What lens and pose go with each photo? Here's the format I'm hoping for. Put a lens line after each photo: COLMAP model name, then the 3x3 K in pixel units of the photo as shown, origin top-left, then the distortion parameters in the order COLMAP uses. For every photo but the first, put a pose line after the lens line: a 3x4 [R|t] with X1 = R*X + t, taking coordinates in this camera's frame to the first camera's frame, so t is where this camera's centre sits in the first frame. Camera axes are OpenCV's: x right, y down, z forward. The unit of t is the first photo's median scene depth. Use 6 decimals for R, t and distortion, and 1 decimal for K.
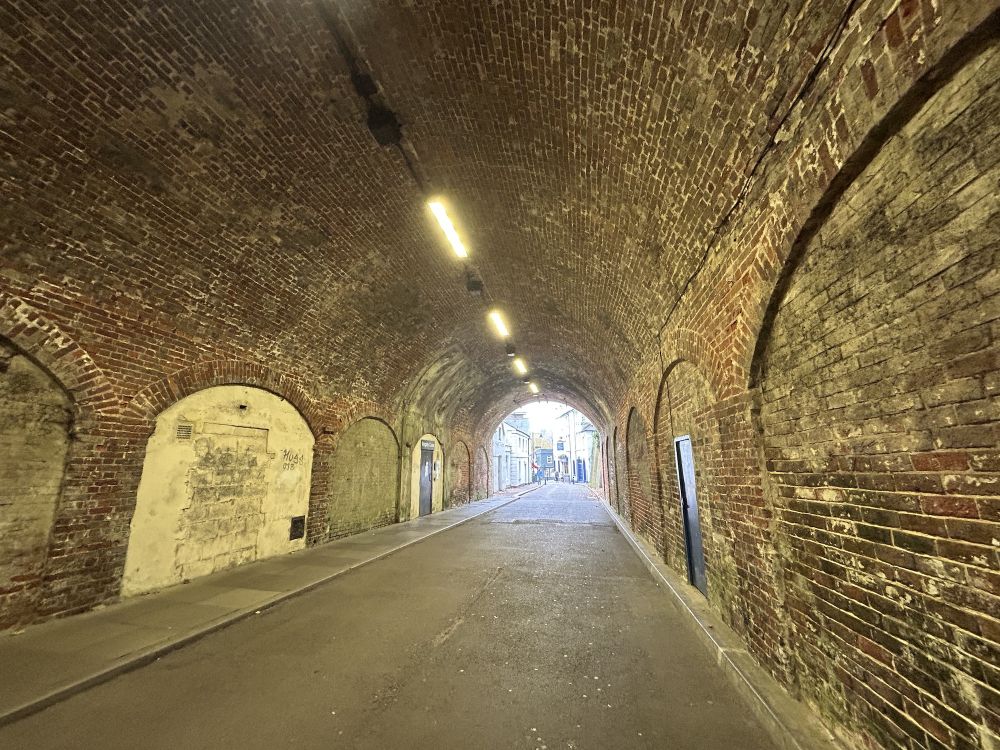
lens RADIAL K [[400.3, 0, 499.0], [0, 400.3, 376.0], [0, 0, 1]] dist [-0.000638, 0.000292]
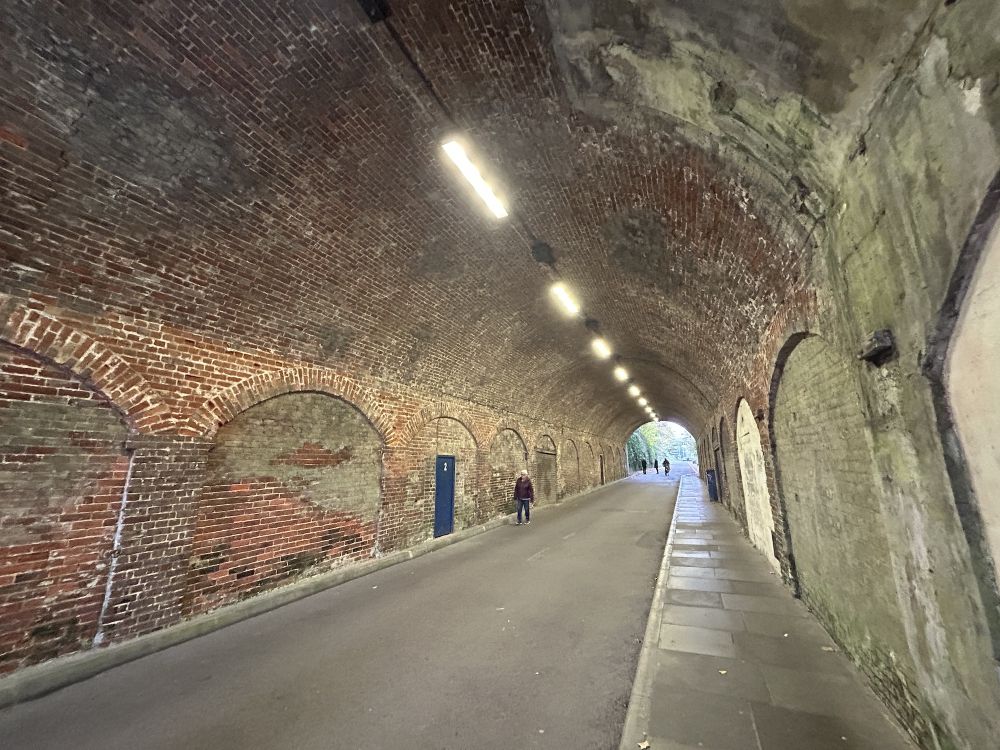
lens RADIAL K [[400.3, 0, 499.0], [0, 400.3, 376.0], [0, 0, 1]] dist [-0.000638, 0.000292]
pose [[-0.973103, 0.063910, 0.221327, -0.537522], [-0.038283, 0.902527, -0.428929, 1.396541], [-0.227167, -0.425865, -0.875805, 6.243463]]
